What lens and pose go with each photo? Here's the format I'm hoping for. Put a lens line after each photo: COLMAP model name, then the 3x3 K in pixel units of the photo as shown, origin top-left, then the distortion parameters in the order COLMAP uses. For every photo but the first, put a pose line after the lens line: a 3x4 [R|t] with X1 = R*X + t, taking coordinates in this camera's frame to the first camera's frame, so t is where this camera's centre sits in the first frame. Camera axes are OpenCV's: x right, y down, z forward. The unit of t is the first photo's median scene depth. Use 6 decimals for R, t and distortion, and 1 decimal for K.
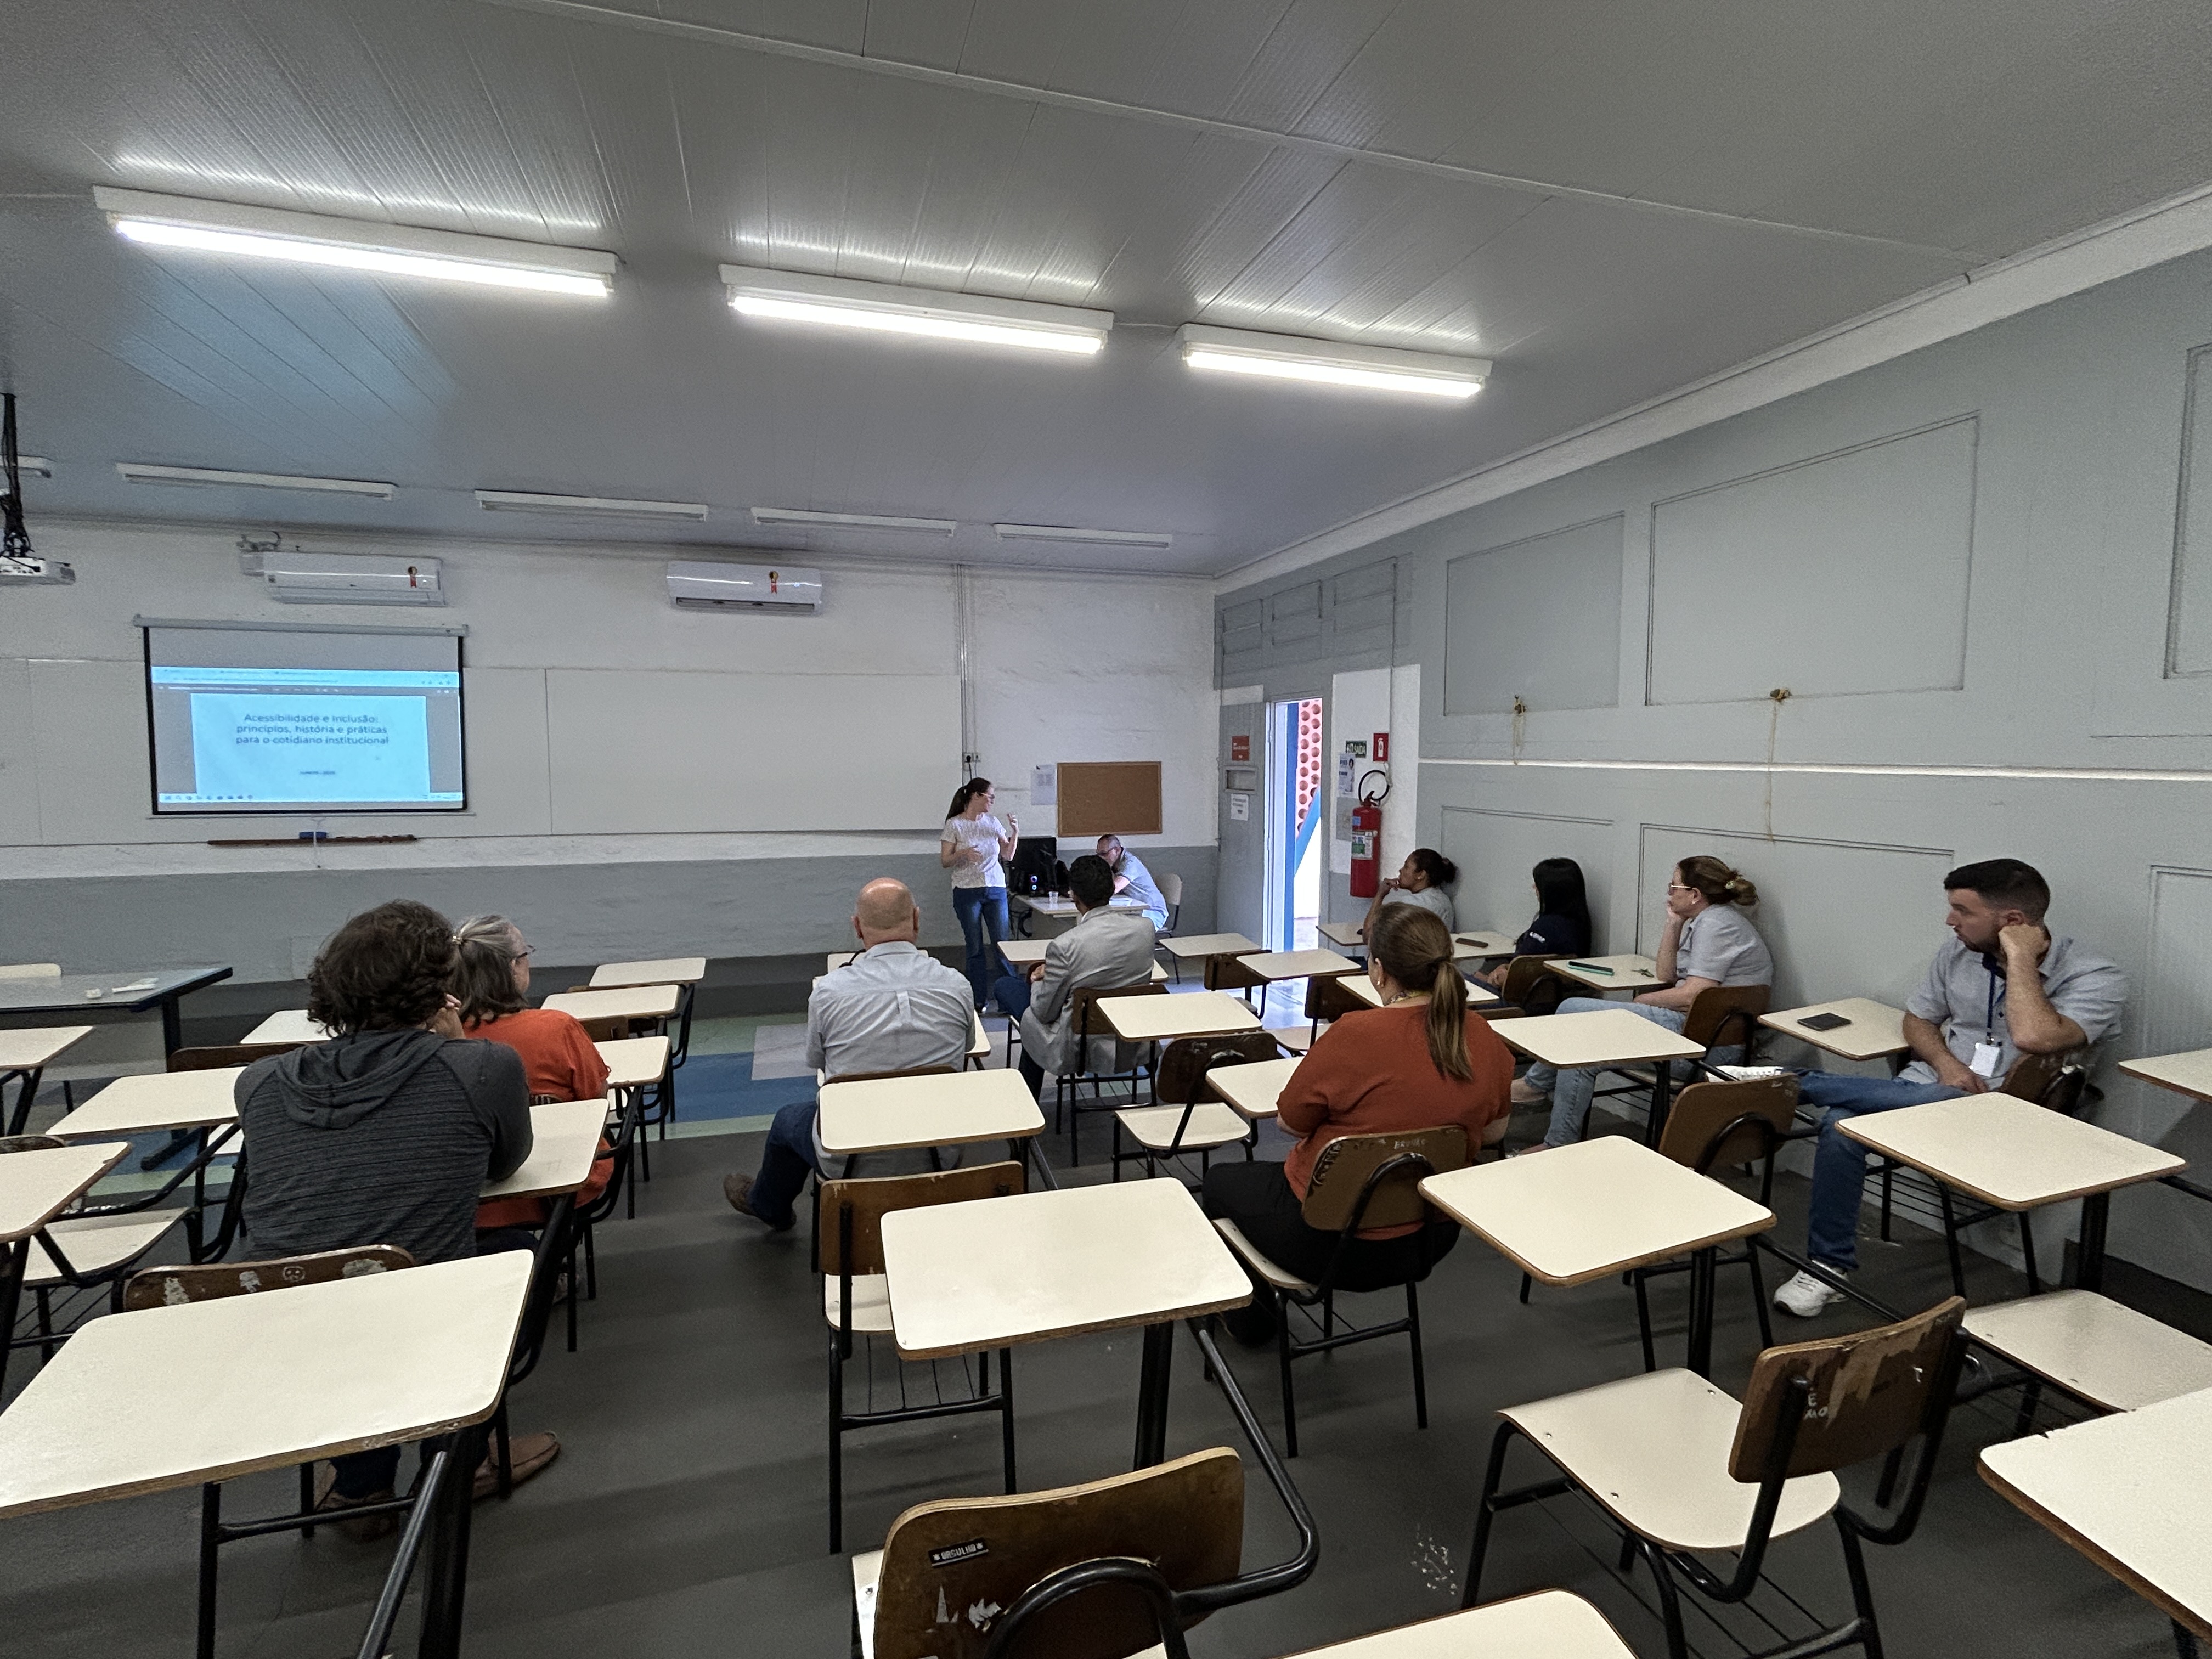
lens RADIAL K [[1050.2, 0, 1101.1], [0, 1050.2, 835.6], [0, 0, 1]] dist [0.011759, 0.000053]
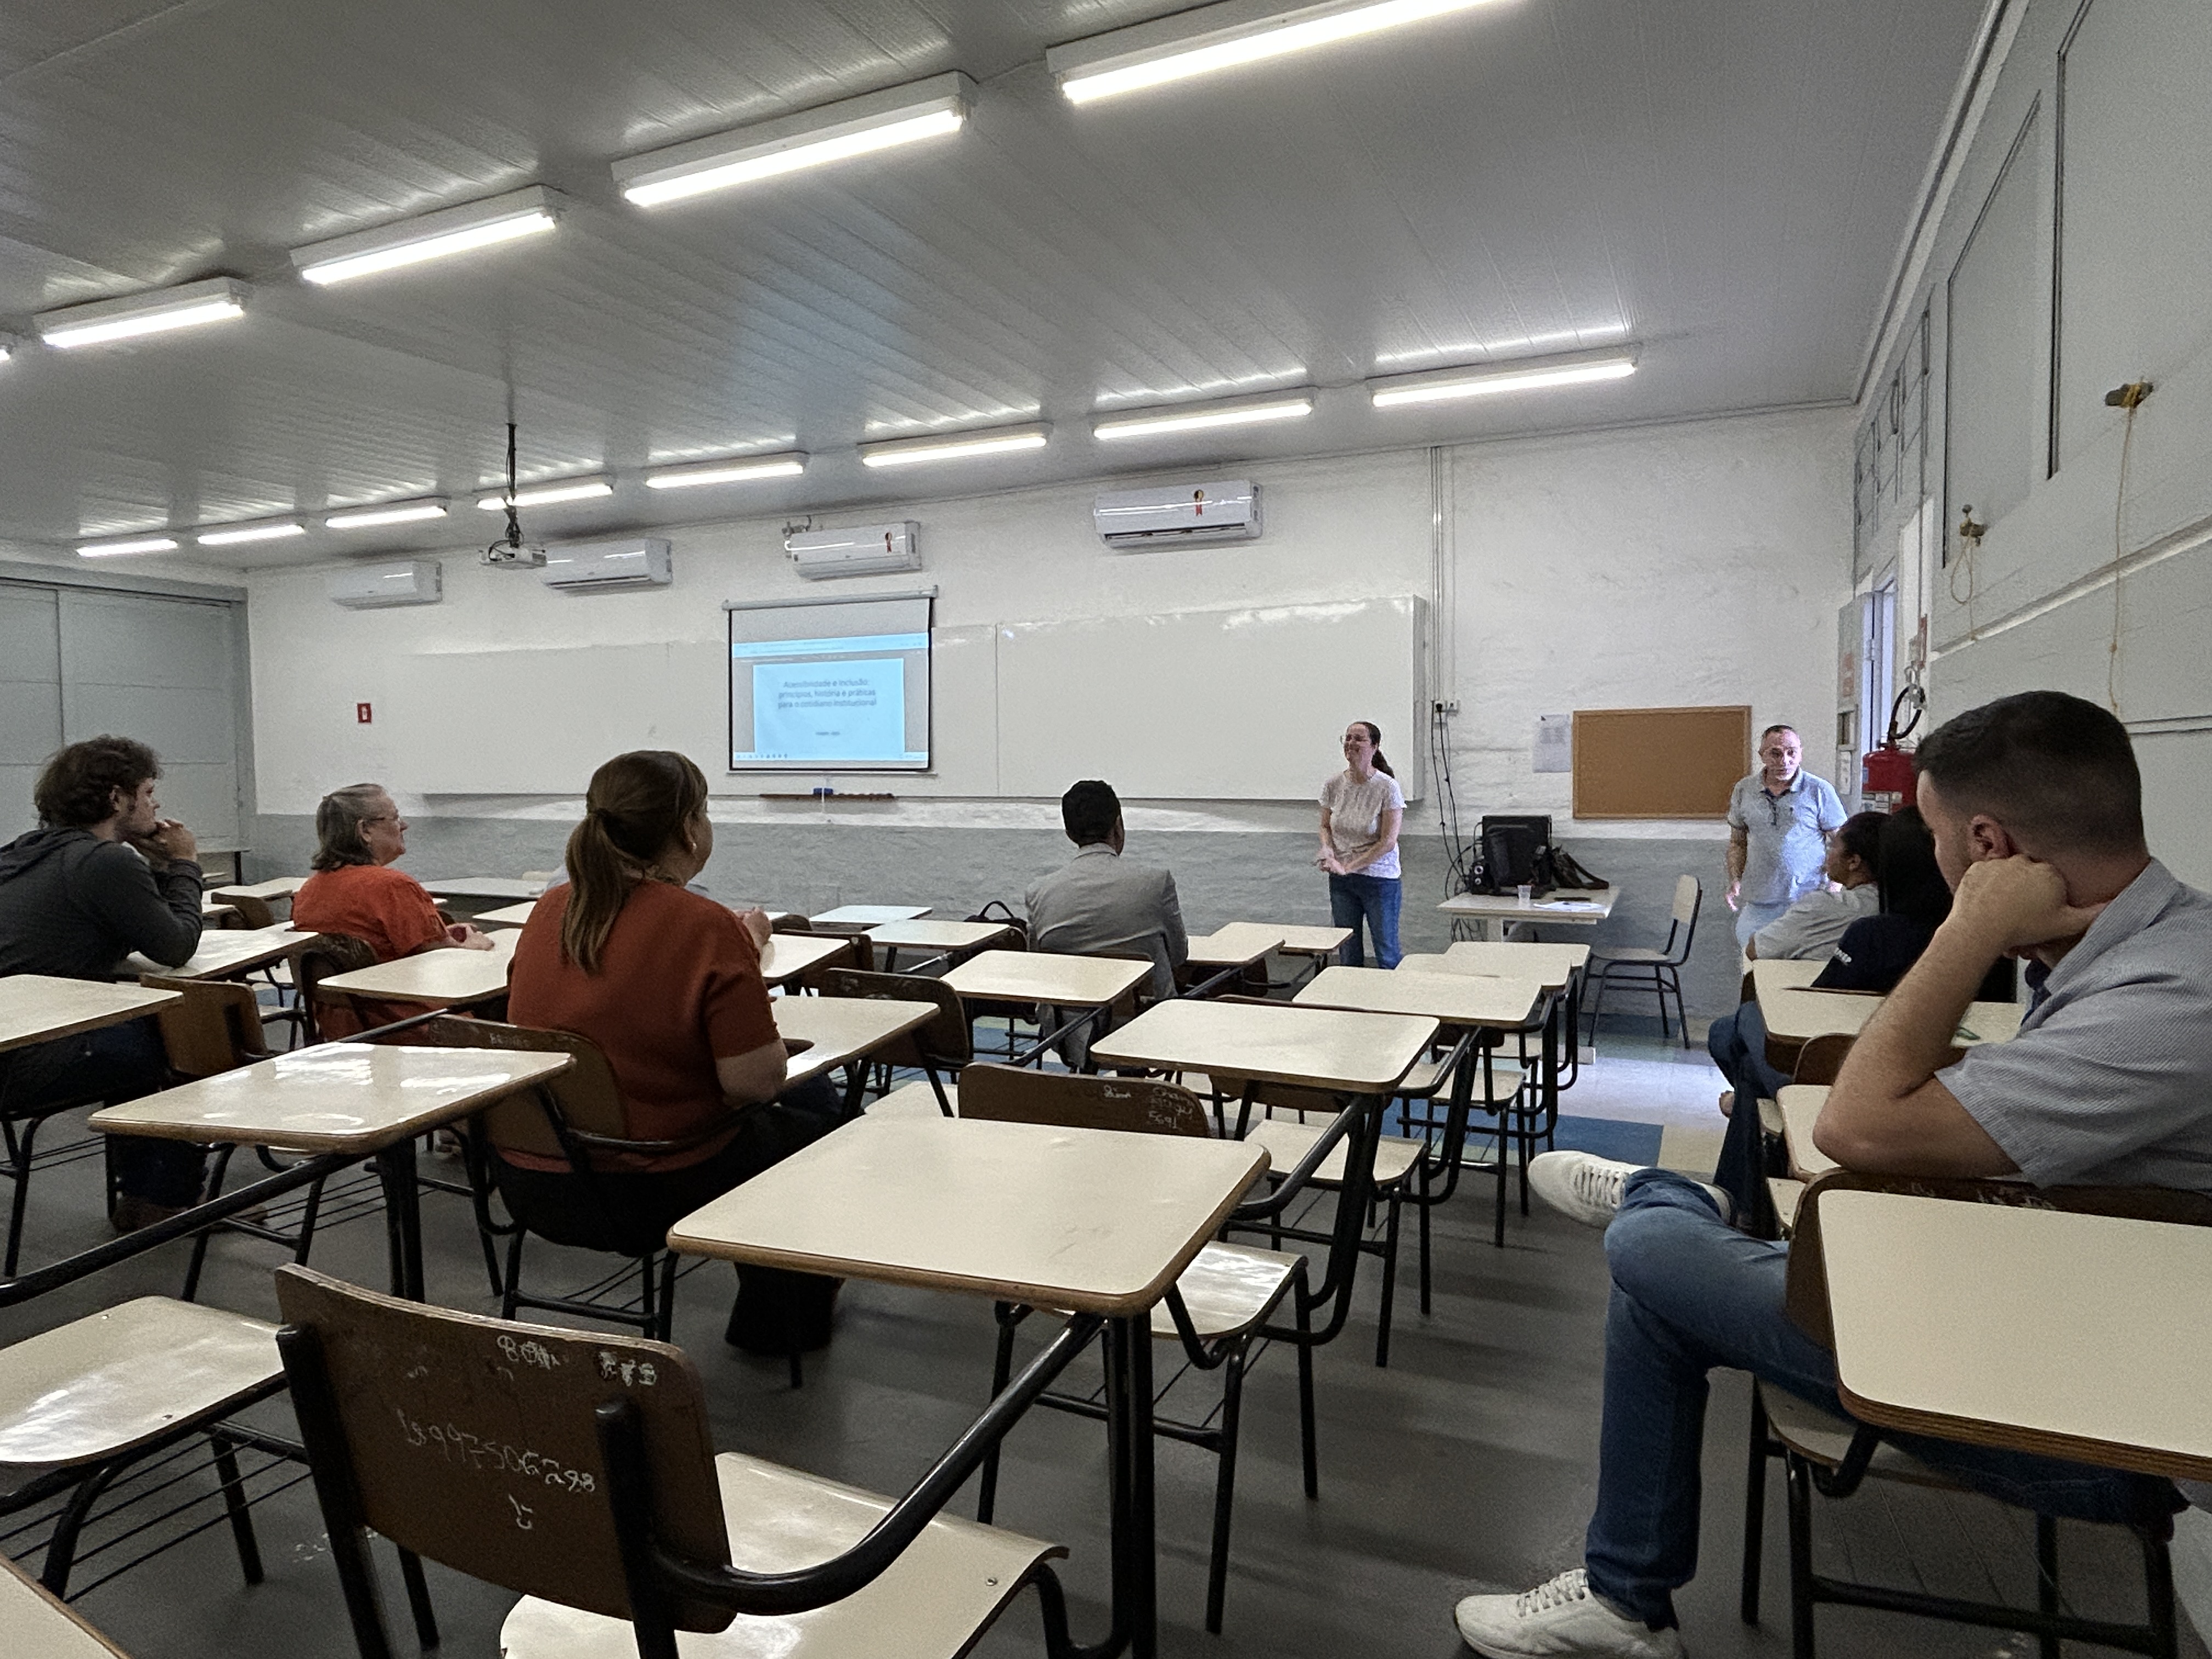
lens RADIAL K [[1307.6, 0, 1118.9], [0, 1307.6, 826.1], [0, 0, 1]] dist [0.004001, 0.000581]
pose [[0.754113, 0.032837, -0.655924, 0.366611], [-0.039958, 0.999193, 0.004081, 0.018042], [0.655528, 0.023132, 0.754816, 0.192056]]
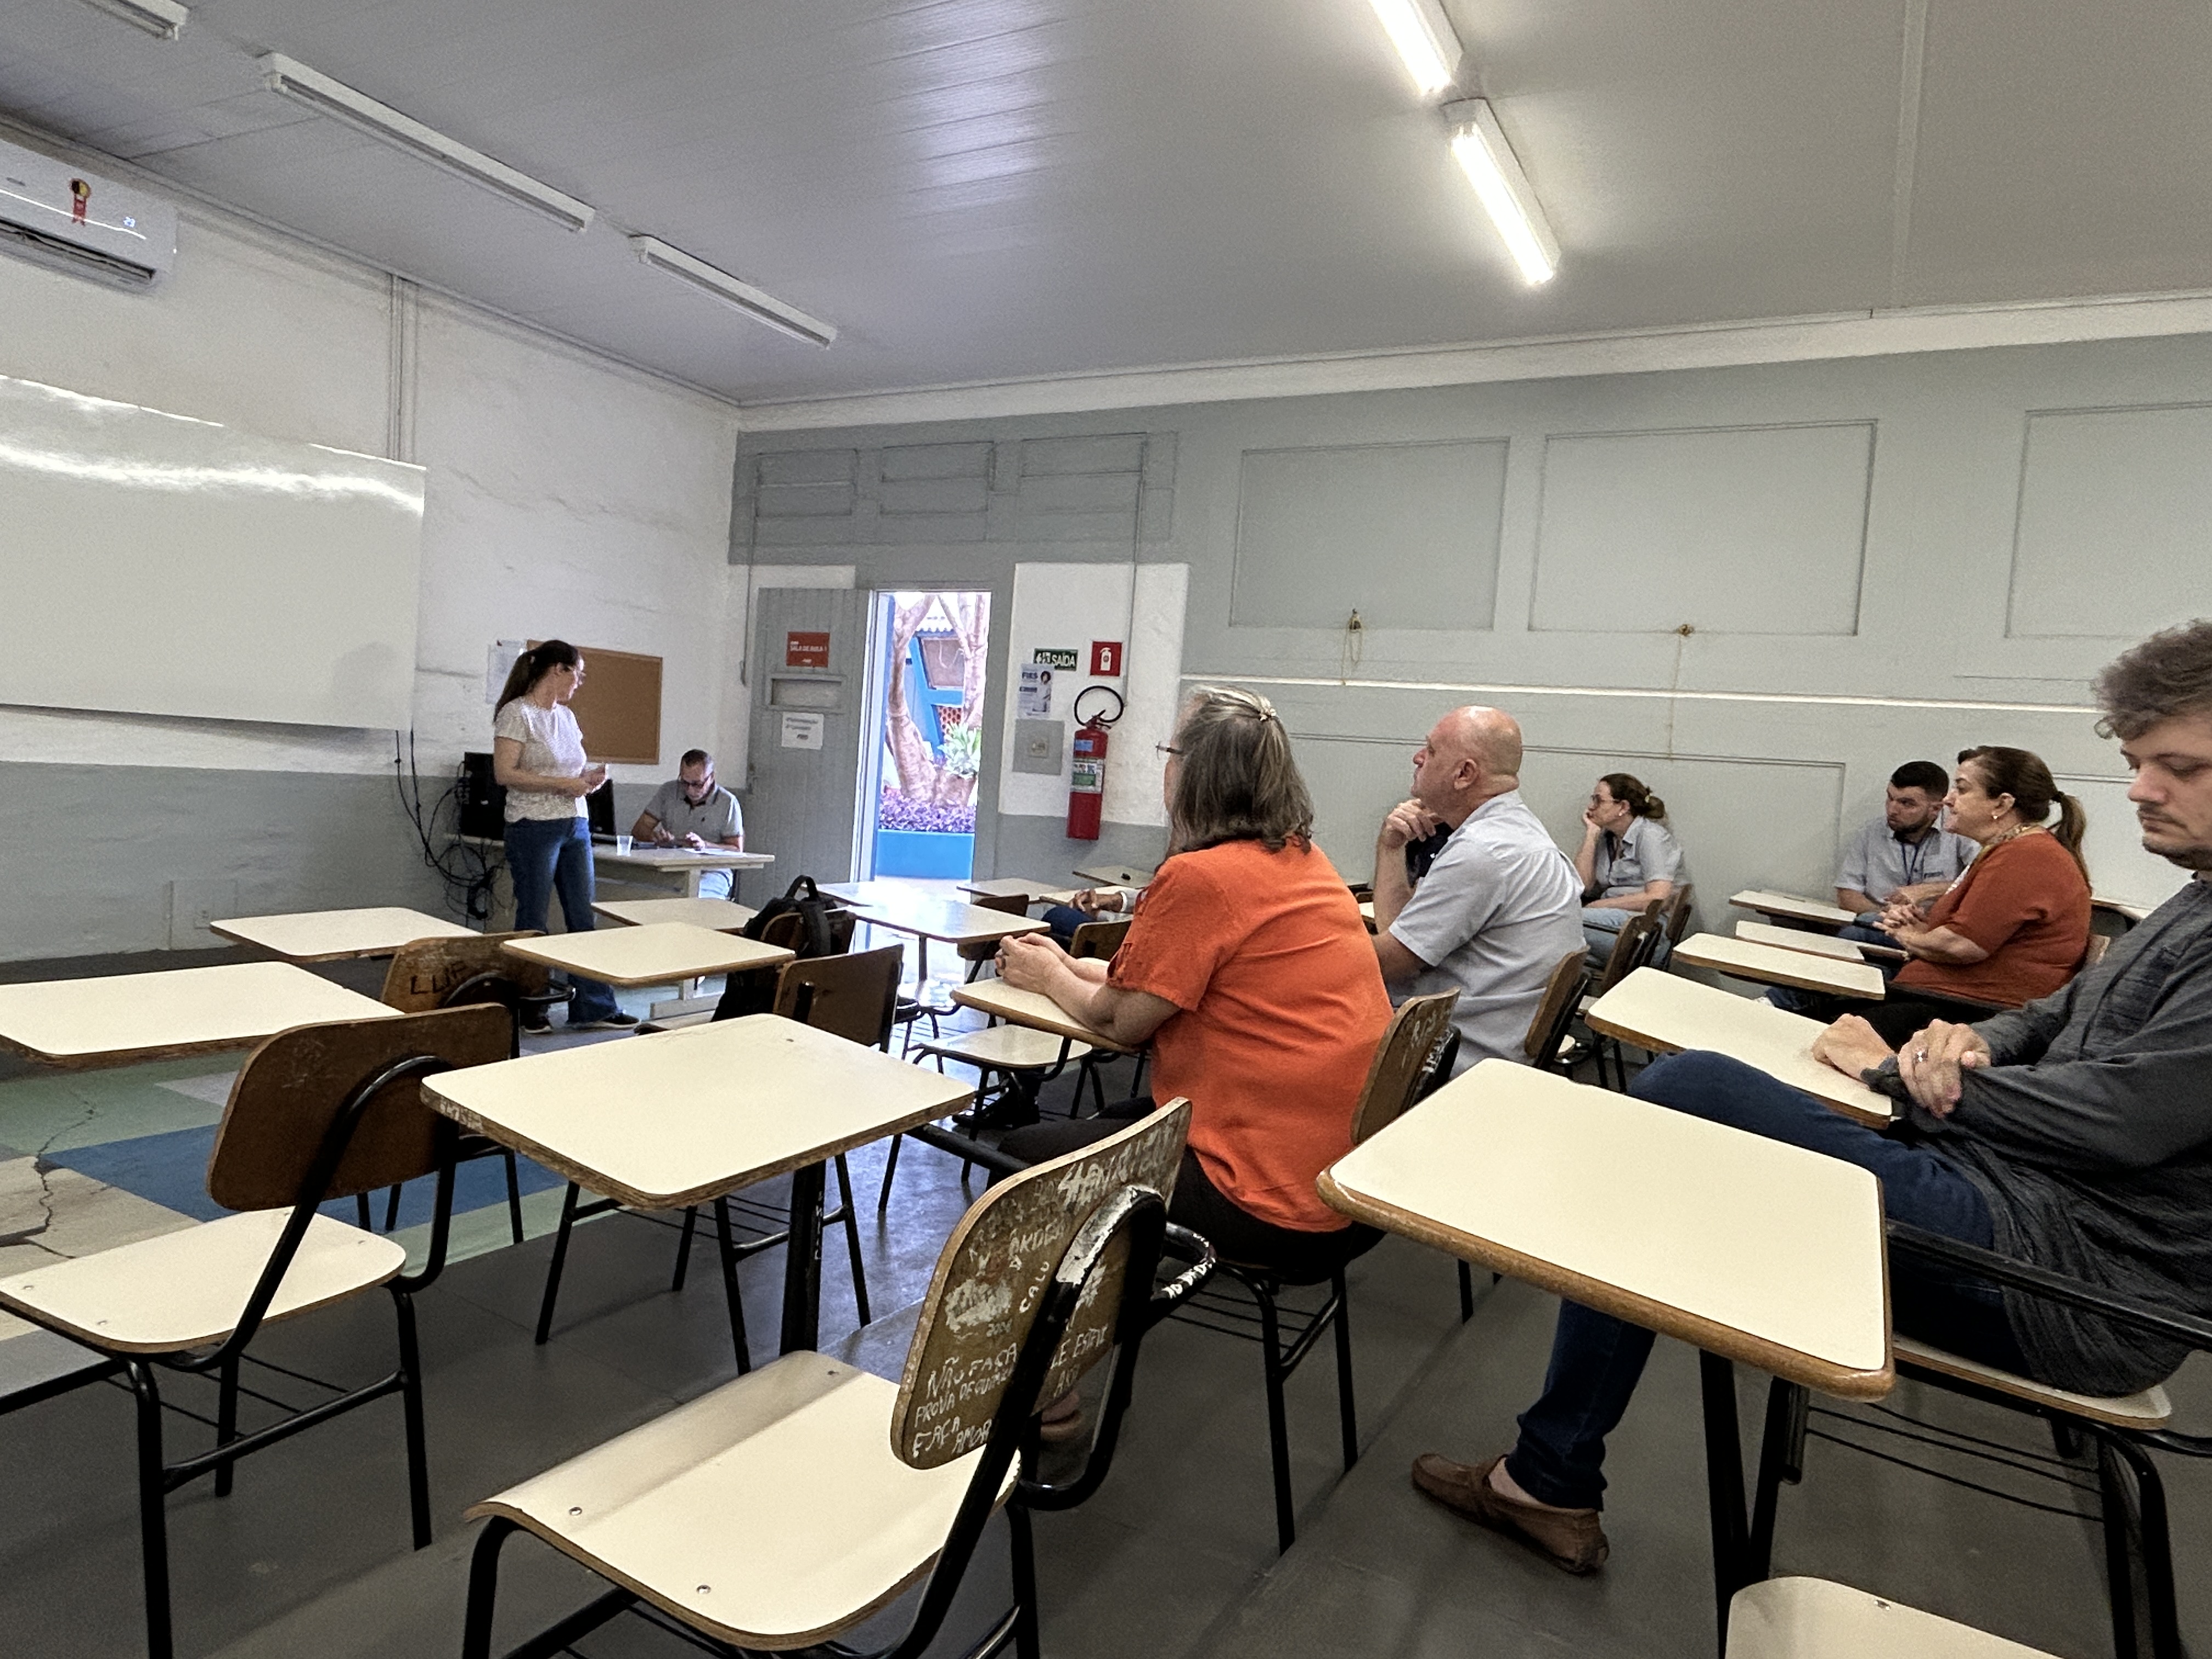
lens RADIAL K [[1368.3, 0, 1097.1], [0, 1368.3, 836.6], [0, 0, 1]] dist [-0.000364, -0.004028]
pose [[0.708544, 0.019799, 0.705389, -0.456805], [-0.016324, 0.999799, -0.011665, 0.063000], [-0.705478, -0.003249, 0.708725, 0.226593]]
